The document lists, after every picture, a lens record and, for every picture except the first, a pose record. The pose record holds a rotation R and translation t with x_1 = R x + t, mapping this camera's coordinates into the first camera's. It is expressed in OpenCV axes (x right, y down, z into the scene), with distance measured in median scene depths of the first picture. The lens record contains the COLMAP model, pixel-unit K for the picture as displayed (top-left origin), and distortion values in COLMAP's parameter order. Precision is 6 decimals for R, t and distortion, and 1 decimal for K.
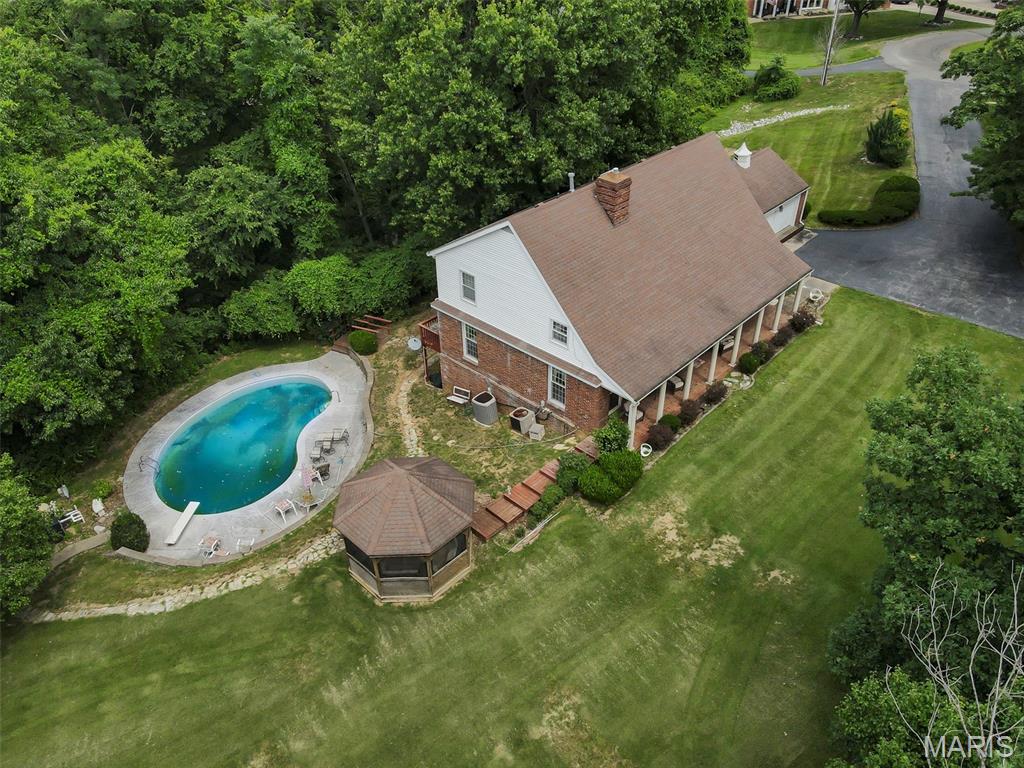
lens RADIAL K [[751.2, 0, 511.9], [0, 751.2, 389.0], [0, 0, 1]] dist [-0.009353, 0.039147]
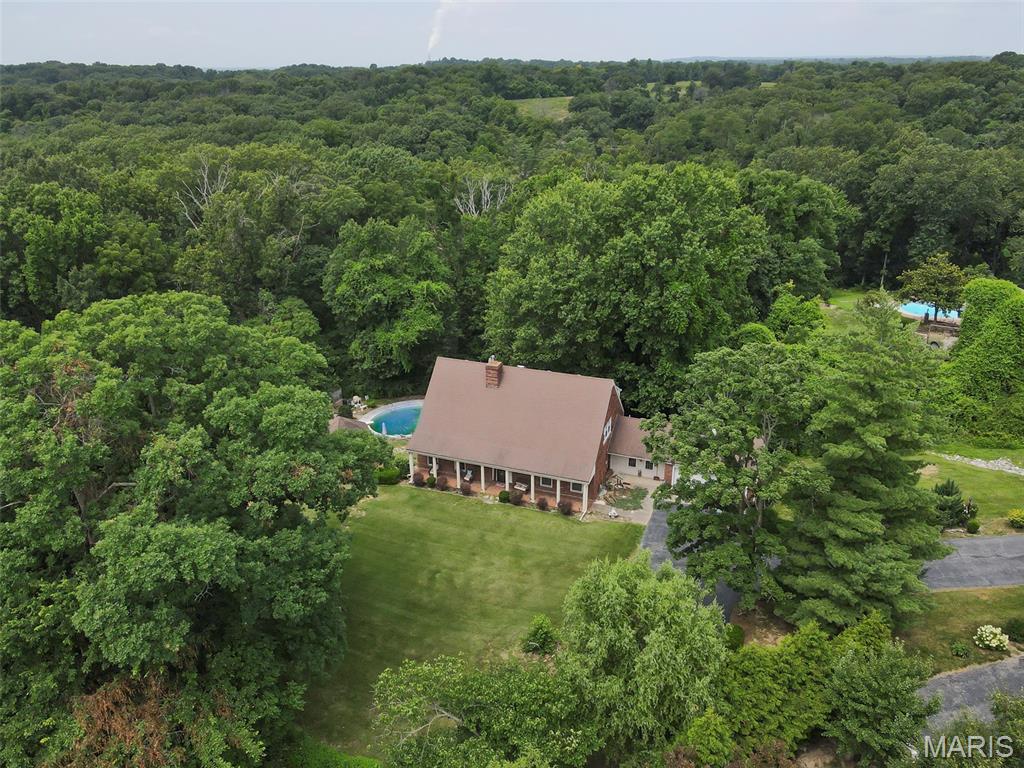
lens RADIAL K [[751.2, 0, 511.9], [0, 751.2, 389.0], [0, 0, 1]] dist [-0.009353, 0.039147]
pose [[0.385539, 0.387753, -0.837262, 1.844574], [-0.536192, 0.832622, 0.138701, -0.533539], [0.750904, 0.395459, 0.528919, 0.056810]]
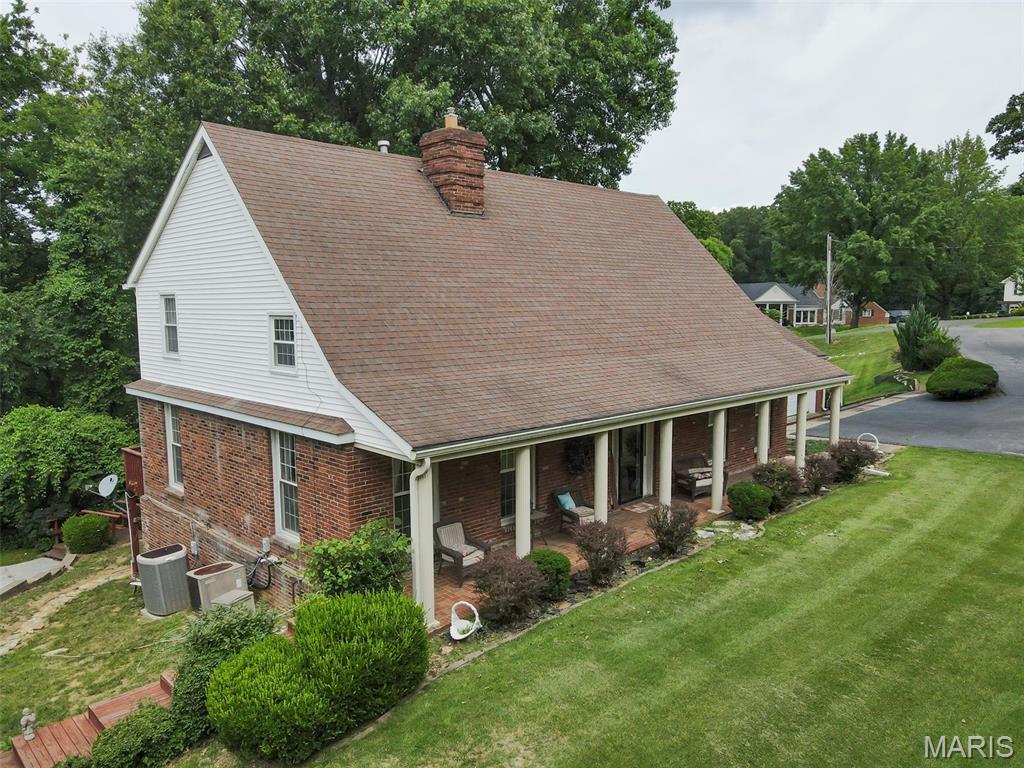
lens RADIAL K [[751.2, 0, 511.9], [0, 751.2, 389.0], [0, 0, 1]] dist [-0.009353, 0.039147]
pose [[0.999020, 0.011449, -0.042758, 0.214452], [-0.030692, 0.875220, -0.482751, 0.155146], [0.031895, 0.483590, 0.874713, 0.633029]]
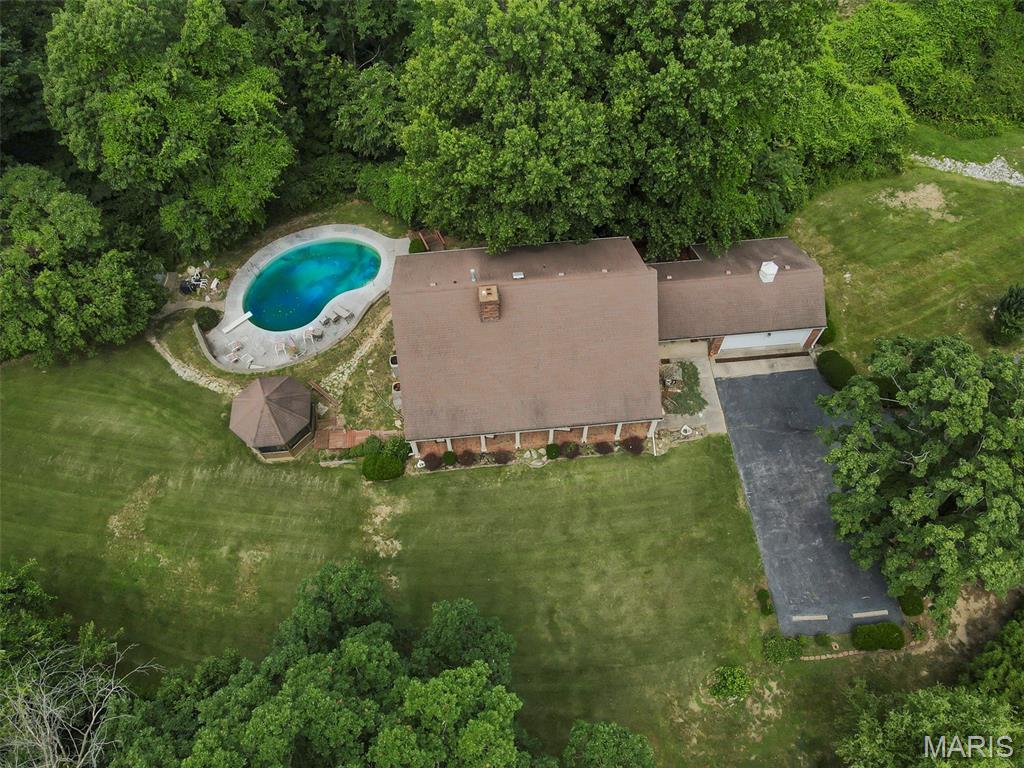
lens RADIAL K [[751.2, 0, 511.9], [0, 751.2, 389.0], [0, 0, 1]] dist [-0.009353, 0.039147]
pose [[0.748498, 0.579551, -0.322293, 0.710644], [-0.382424, 0.774296, 0.504201, -0.859310], [0.541760, -0.254141, 0.801192, -0.067069]]
